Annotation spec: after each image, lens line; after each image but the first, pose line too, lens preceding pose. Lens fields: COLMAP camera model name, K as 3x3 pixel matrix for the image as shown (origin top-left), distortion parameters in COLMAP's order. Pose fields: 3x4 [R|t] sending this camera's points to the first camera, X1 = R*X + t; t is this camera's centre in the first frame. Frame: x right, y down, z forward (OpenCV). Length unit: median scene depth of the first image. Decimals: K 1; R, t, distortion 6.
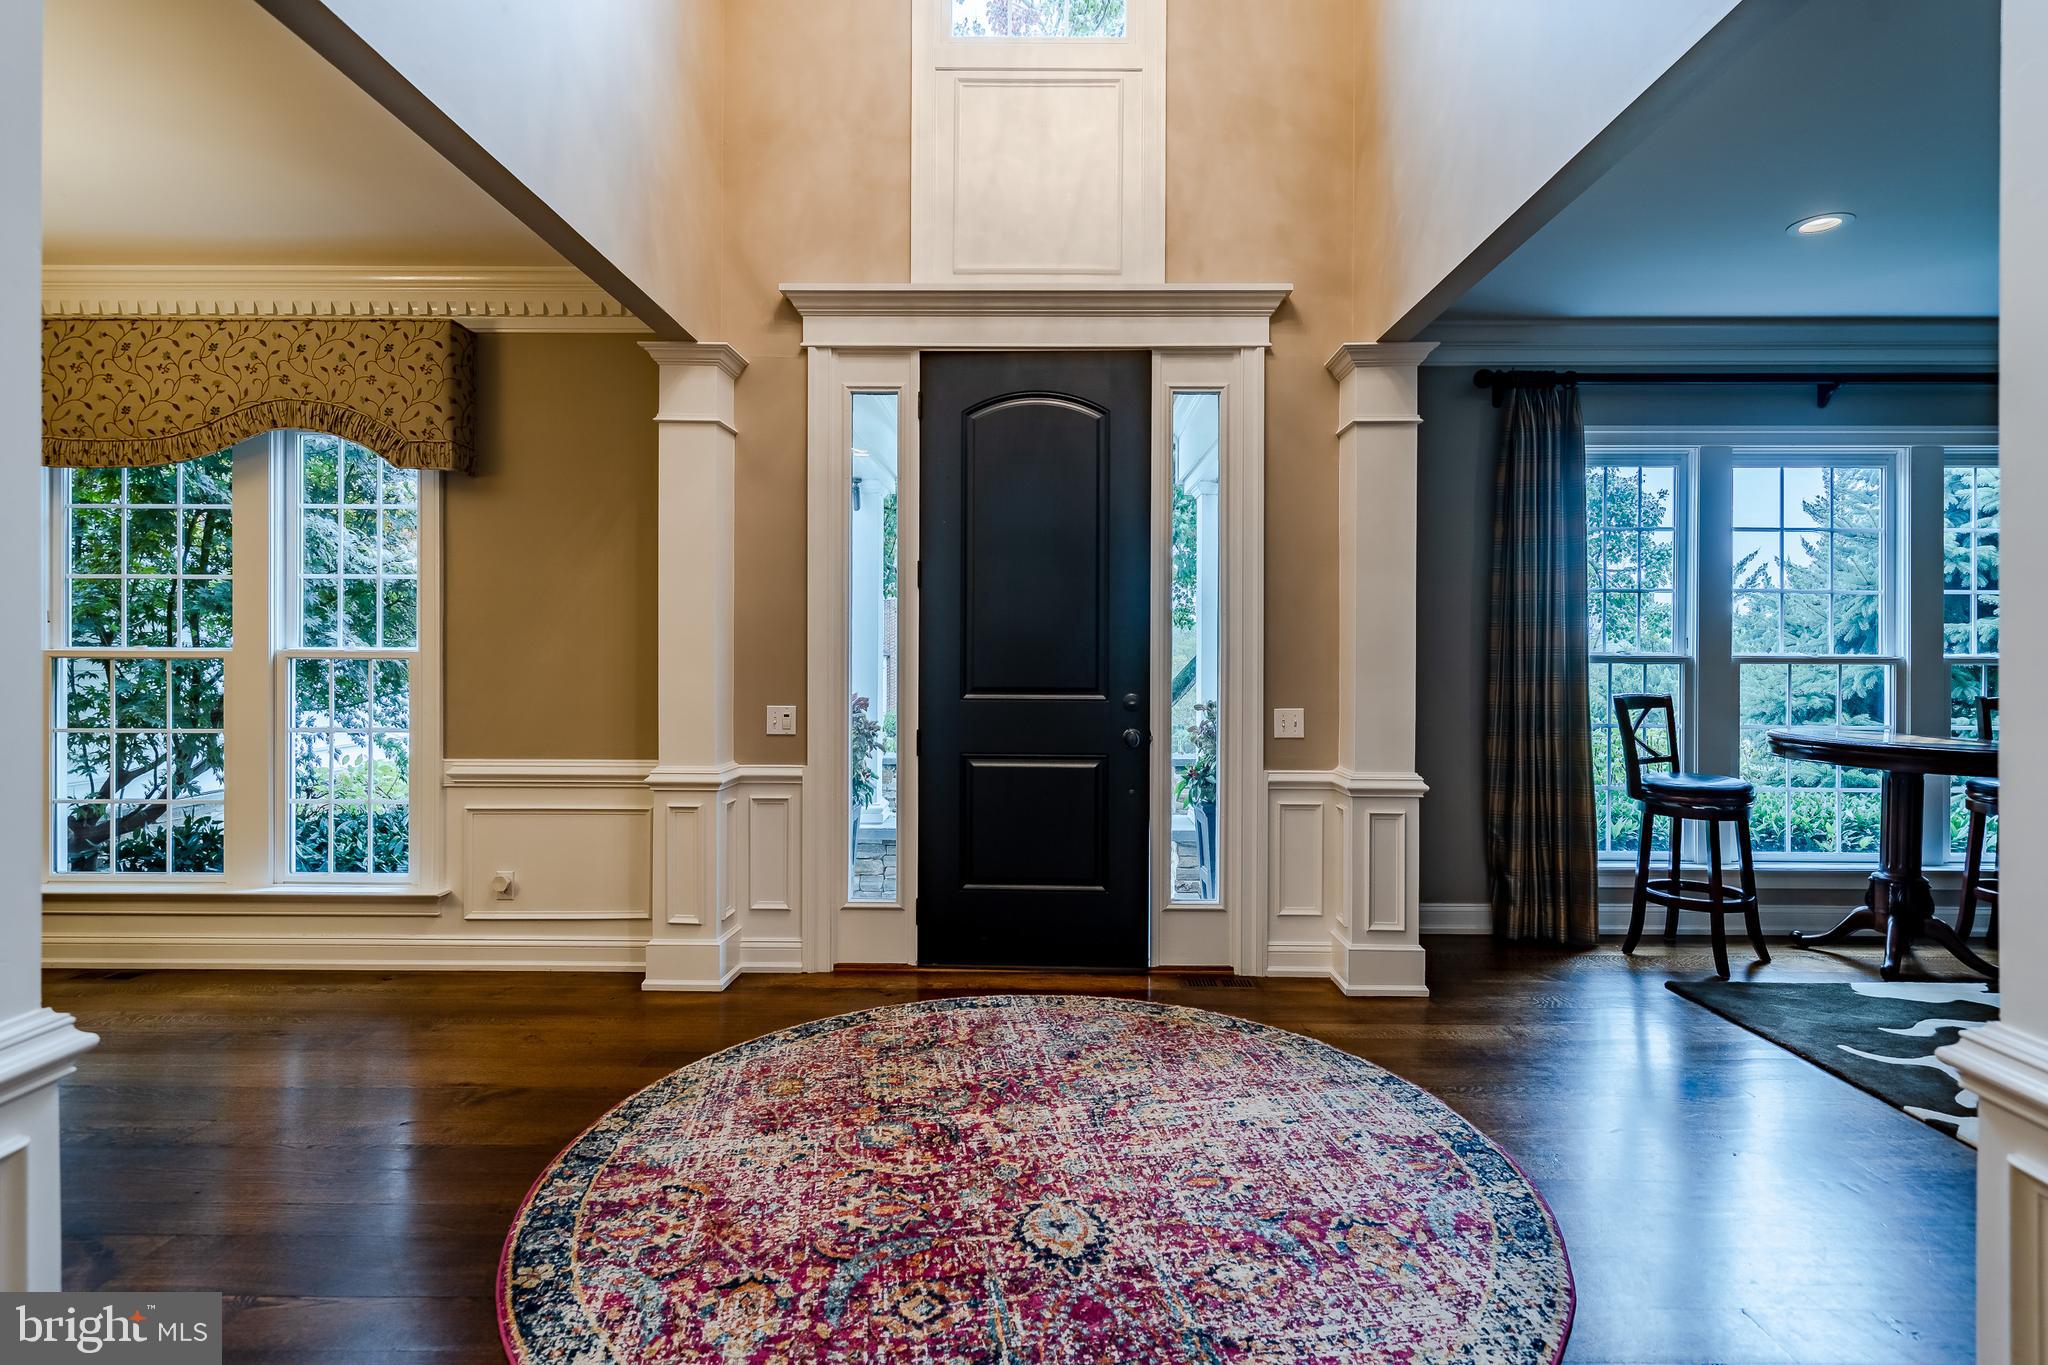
lens RADIAL K [[1044.5, 0, 1043.8], [0, 1044.5, 645.7], [0, 0, 1]] dist [-0.003411, 0.001503]
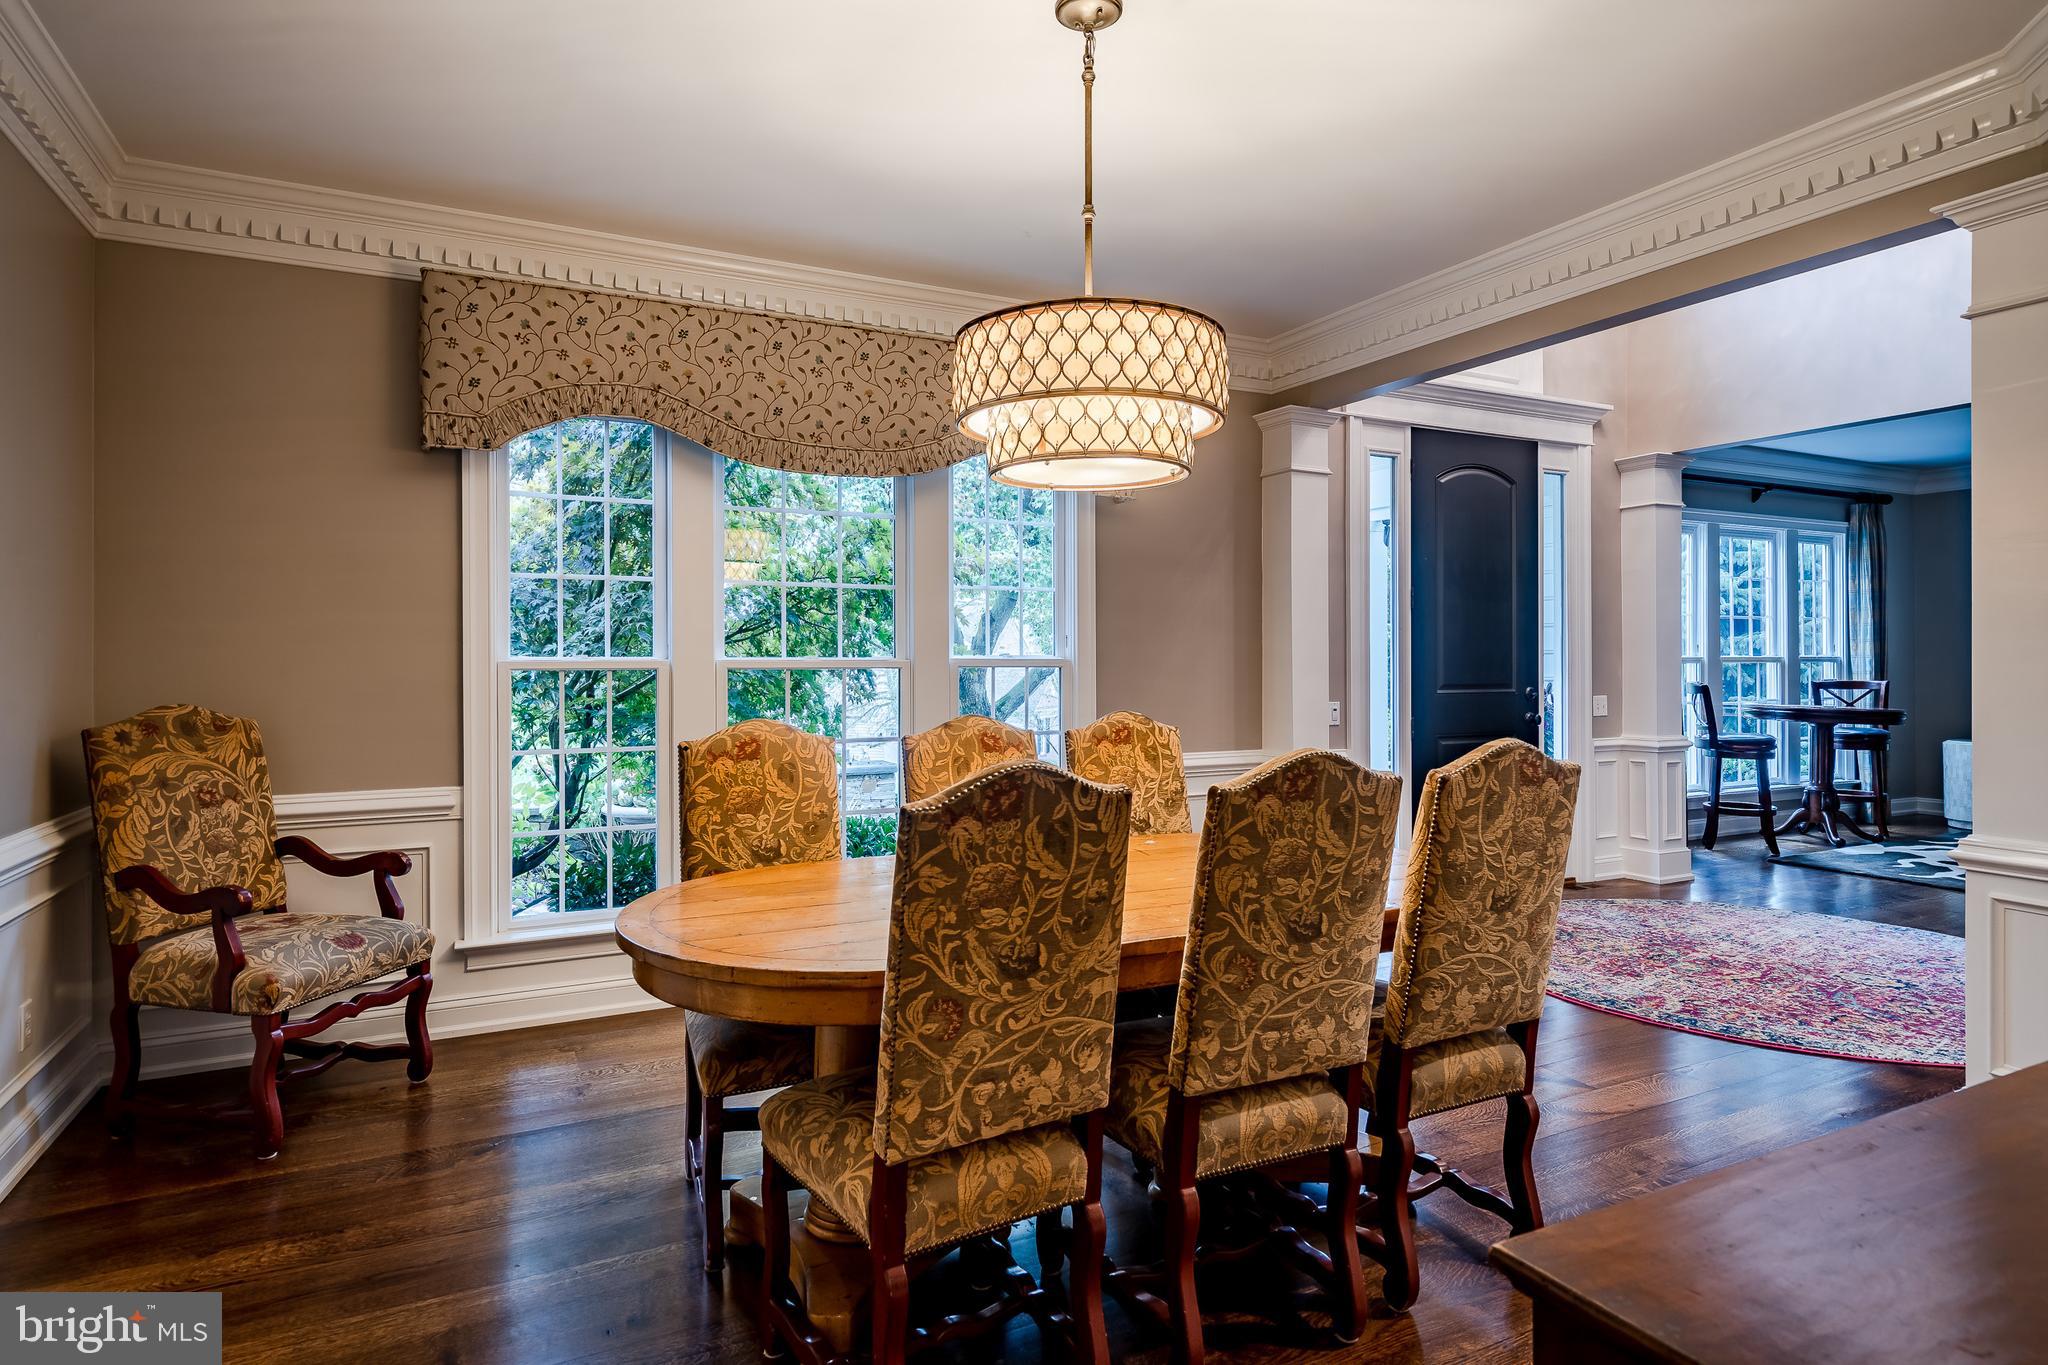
lens RADIAL K [[1115.5, 0, 1029.8], [0, 1115.5, 650.0], [0, 0, 1]] dist [-0.004085, 0.000522]
pose [[0.892631, -0.002067, 0.450783, -1.116604], [0.004538, 0.999980, -0.004402, 0.000436], [-0.450765, 0.005976, 0.892623, -0.024339]]
